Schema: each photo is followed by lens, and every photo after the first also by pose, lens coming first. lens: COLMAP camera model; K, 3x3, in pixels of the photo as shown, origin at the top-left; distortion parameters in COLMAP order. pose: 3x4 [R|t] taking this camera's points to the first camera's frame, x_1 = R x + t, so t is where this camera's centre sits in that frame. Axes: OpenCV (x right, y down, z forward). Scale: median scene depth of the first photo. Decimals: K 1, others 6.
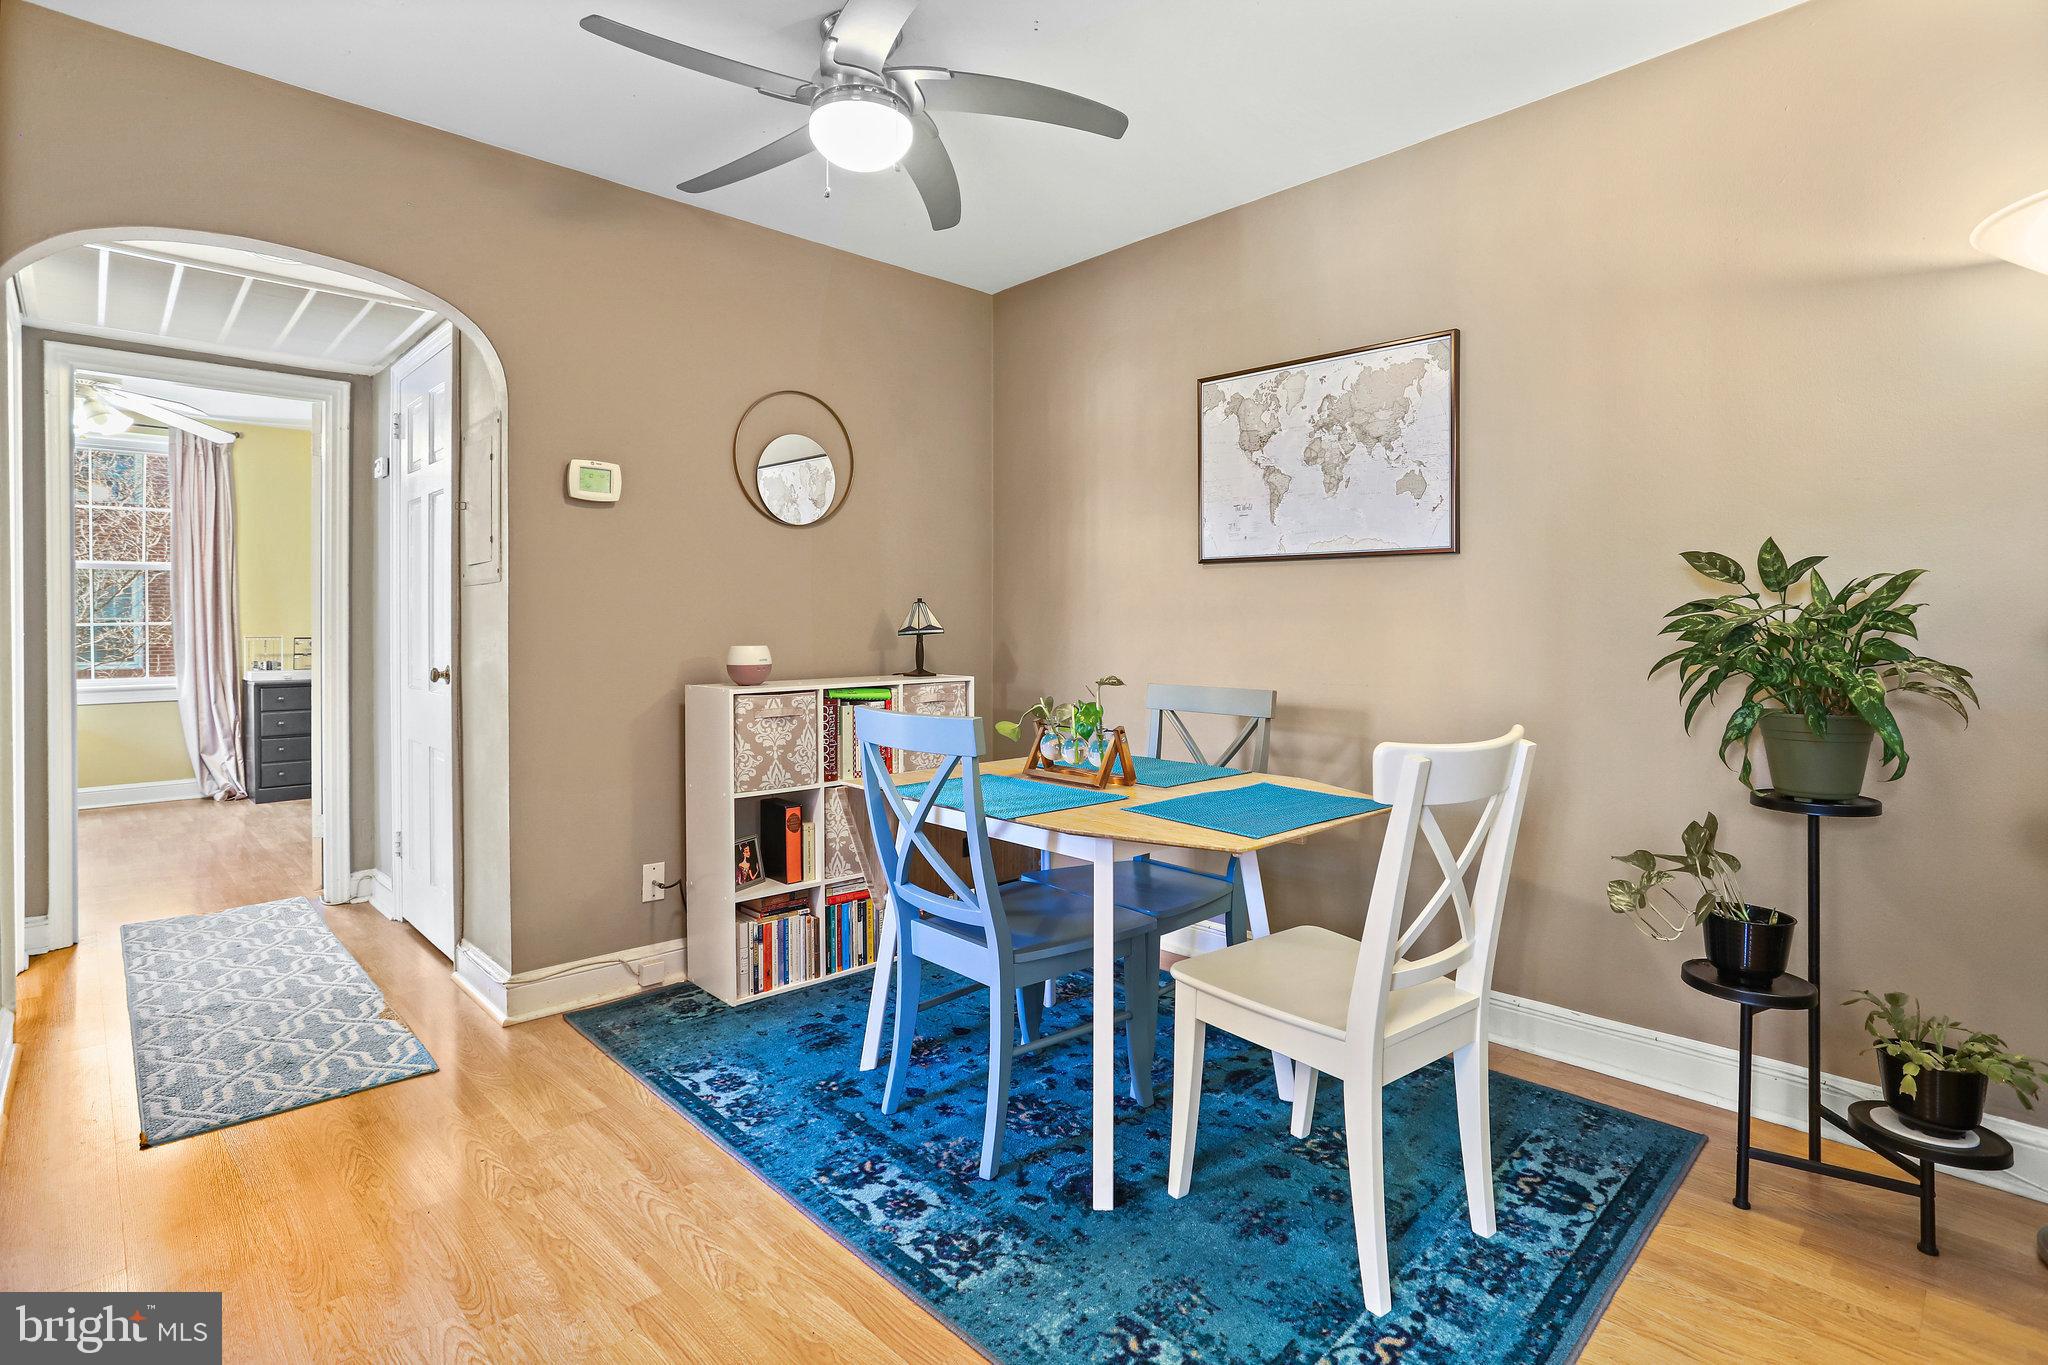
lens RADIAL K [[1017.3, 0, 1022.5], [0, 1017.3, 592.6], [0, 0, 1]] dist [-0.062058, 0.040685]
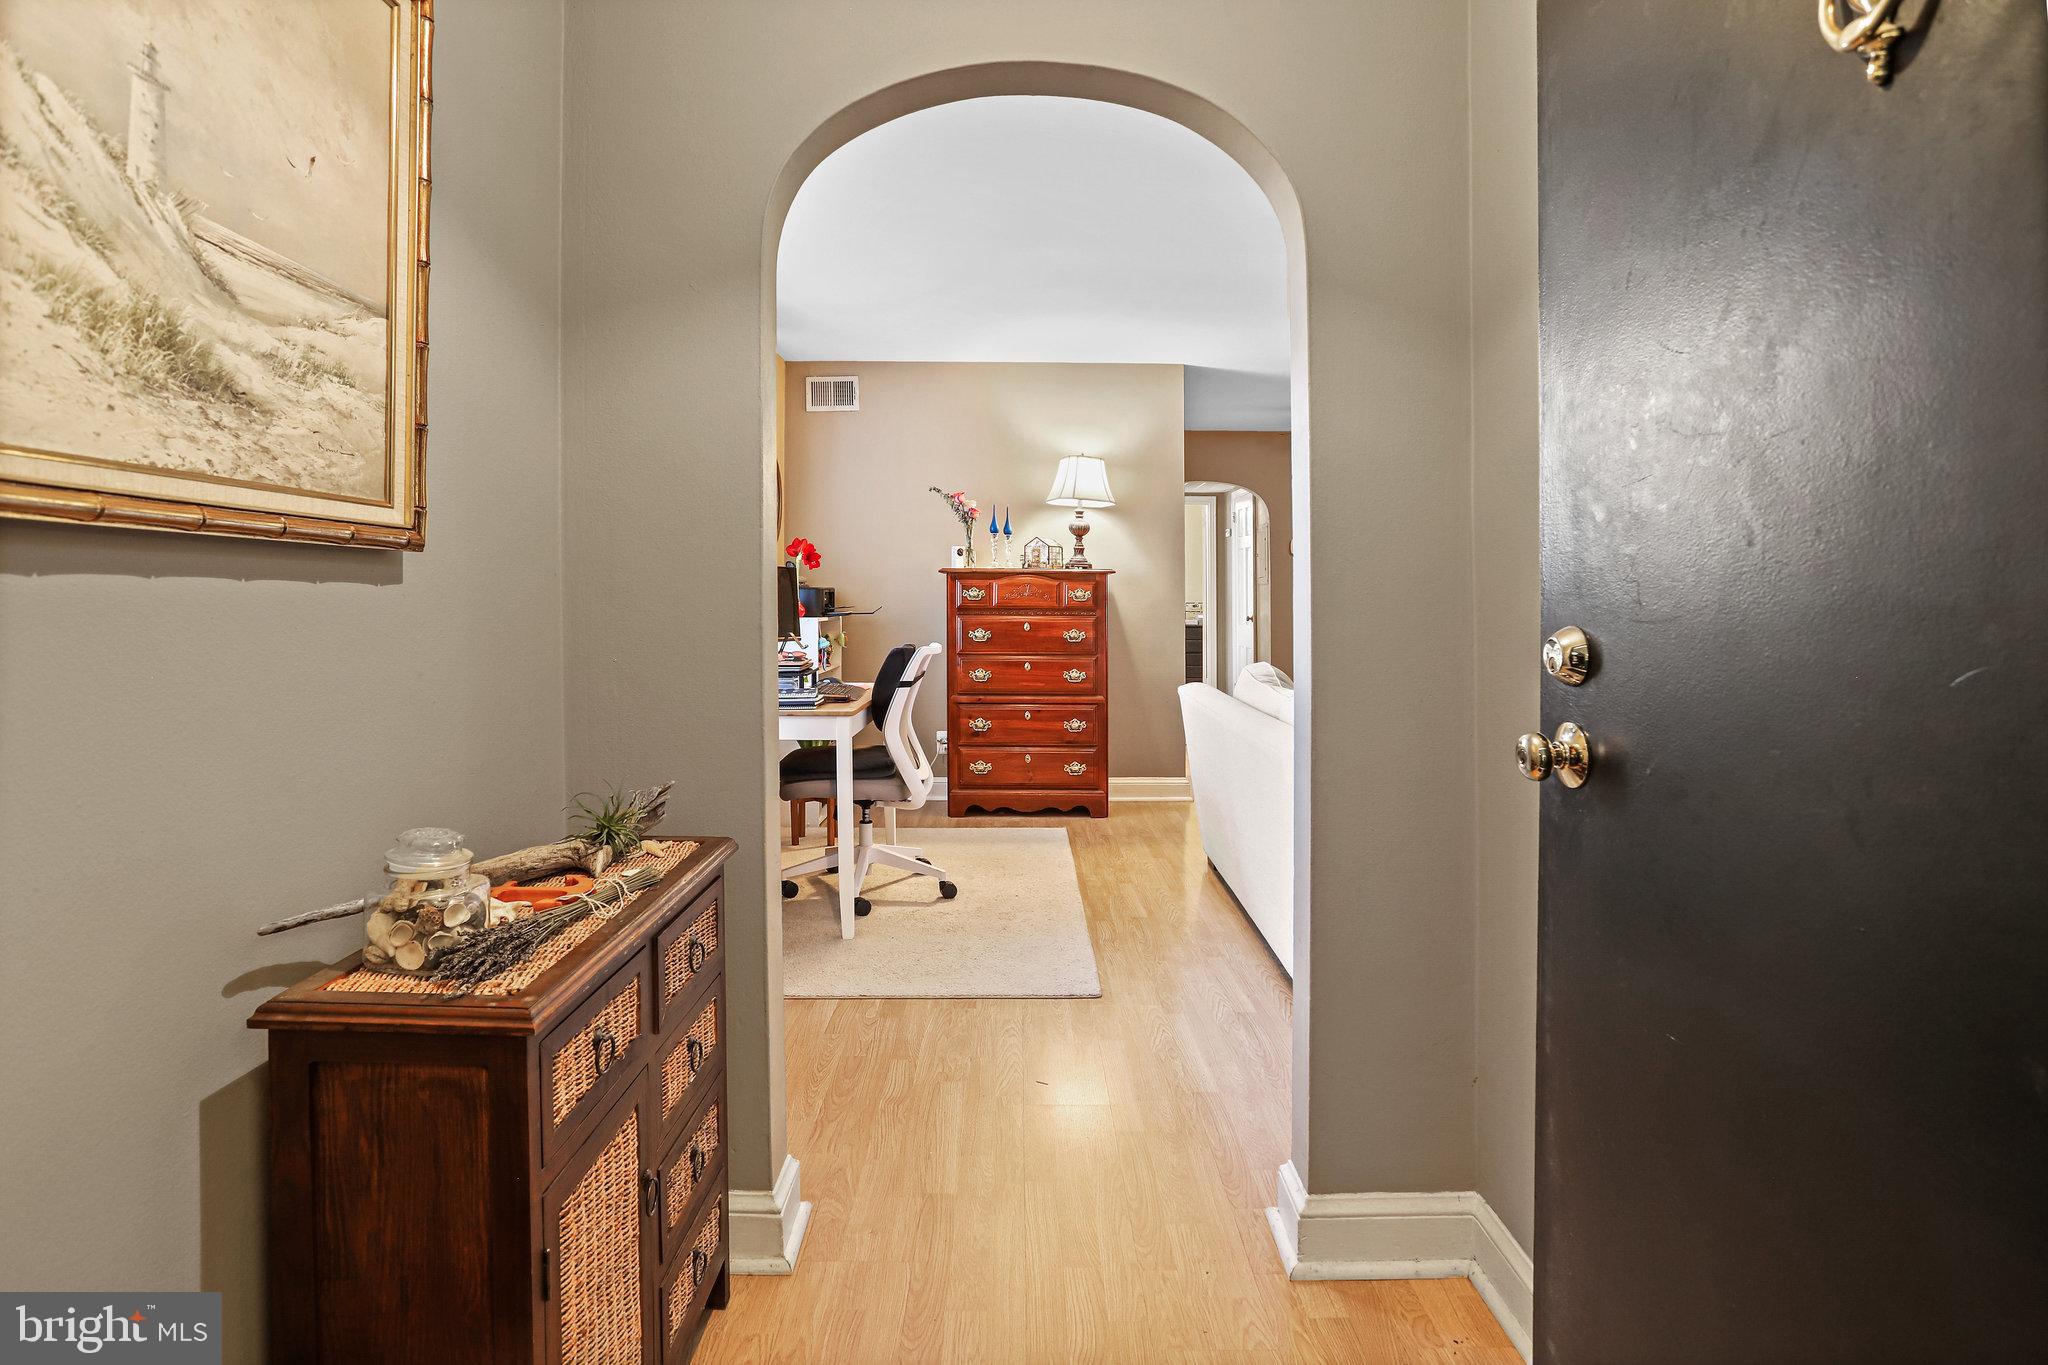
lens RADIAL K [[1017.3, 0, 1022.5], [0, 1017.3, 592.6], [0, 0, 1]] dist [-0.062058, 0.040685]
pose [[0.722364, 0.006713, -0.691480, 0.874404], [0.012554, 0.999661, 0.022820, -0.056959], [0.691399, -0.025165, 0.722035, -1.408384]]
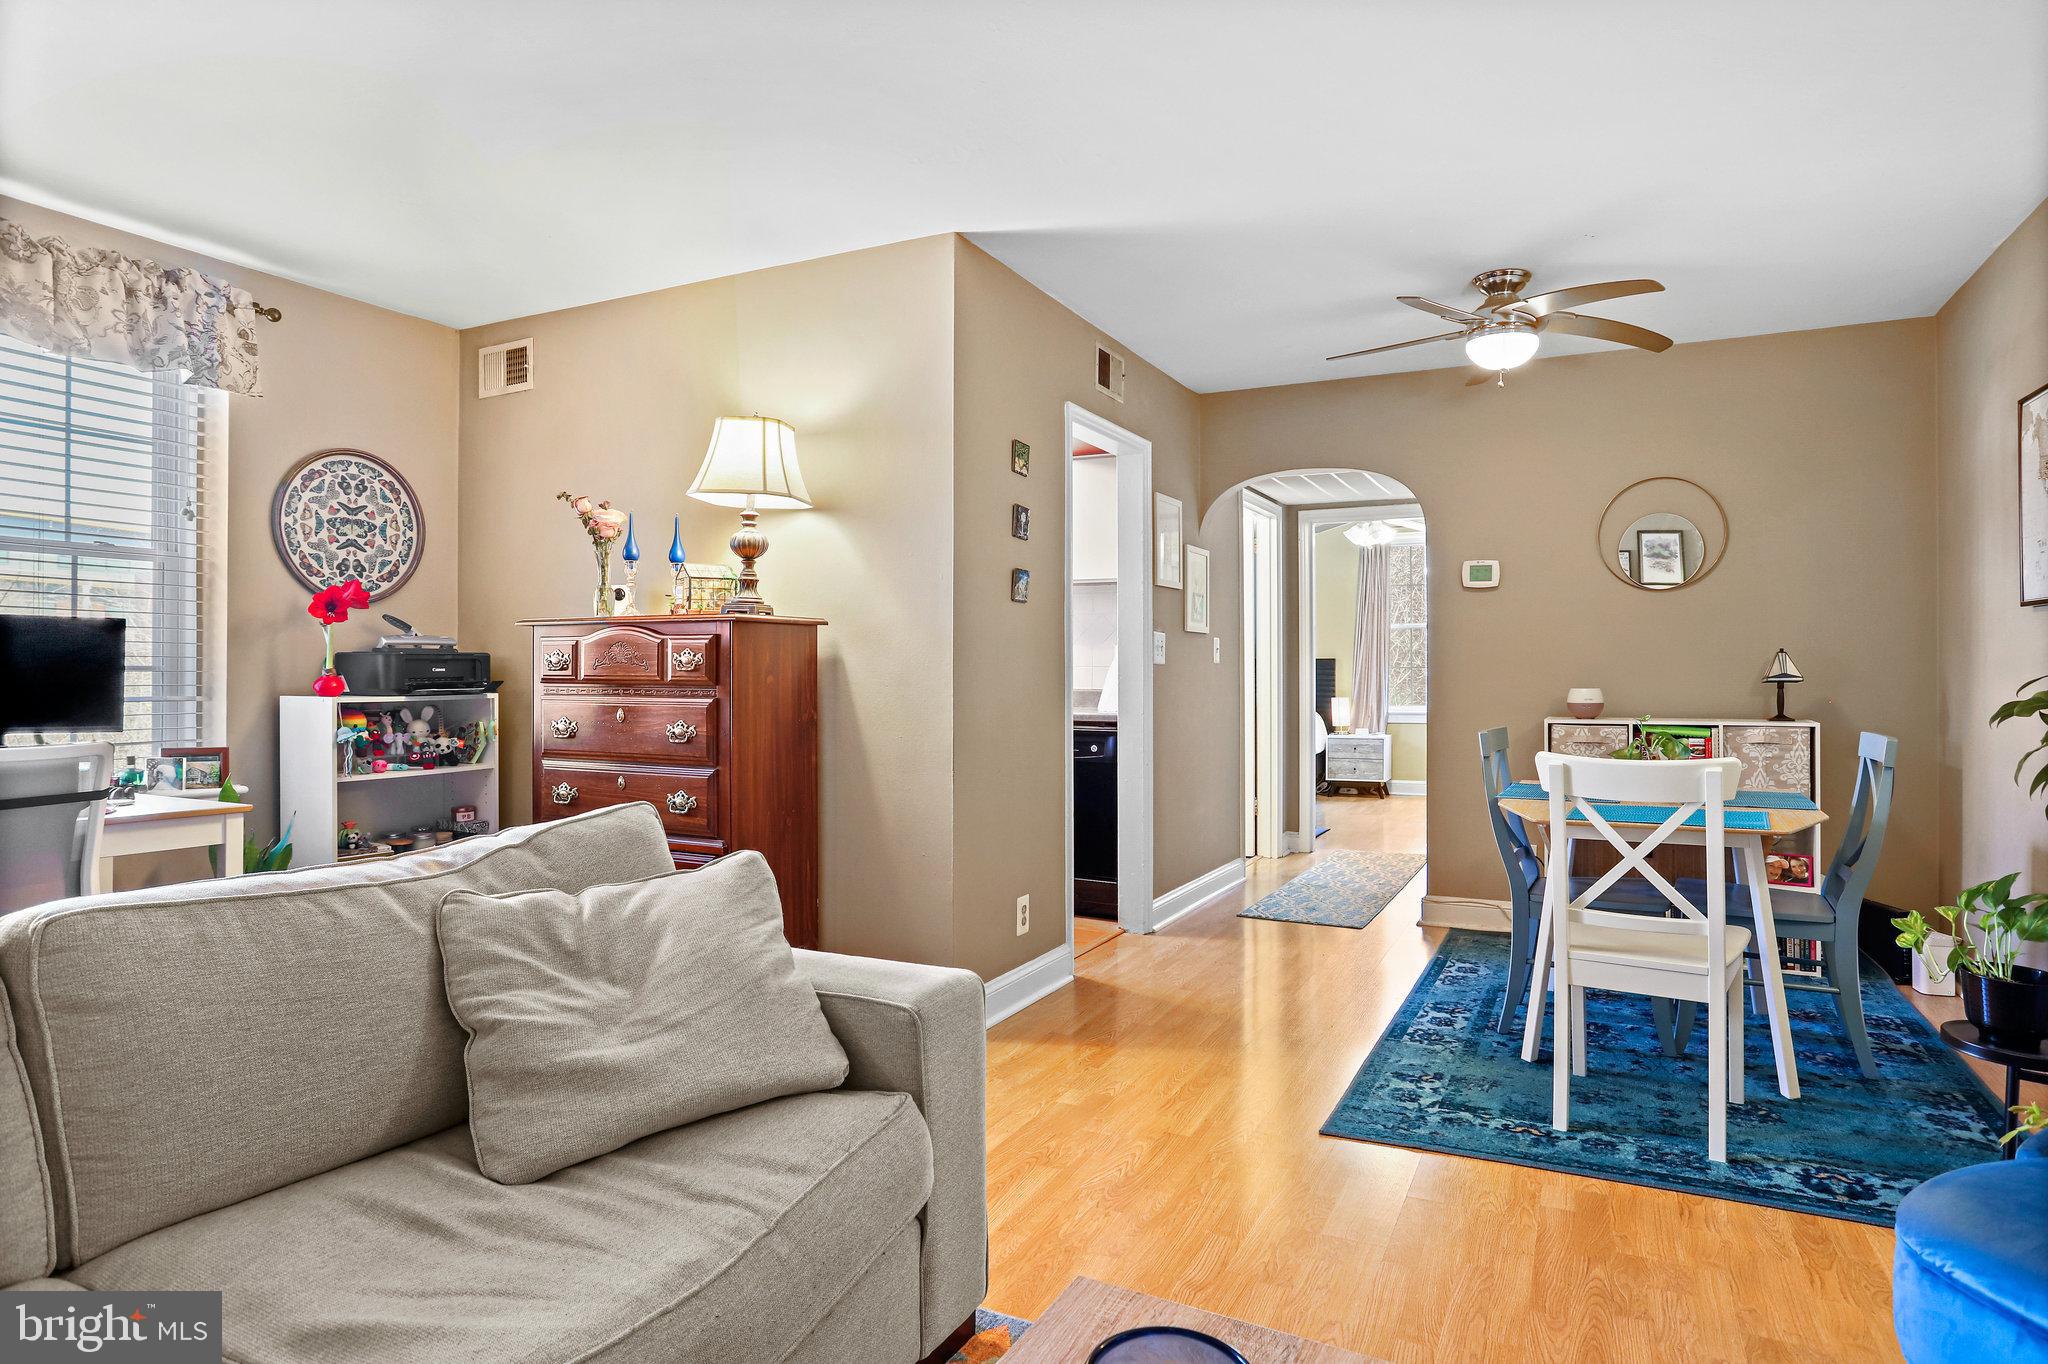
lens RADIAL K [[1141.5, 0, 1028.4], [0, 1141.5, 658.9], [0, 0, 1]] dist [-0.002546, -0.000472]
pose [[0.338738, -0.003316, -0.940875, 0.898158], [0.025159, 0.999668, 0.005534, -0.011313], [0.940544, -0.025546, 0.338709, -0.171767]]
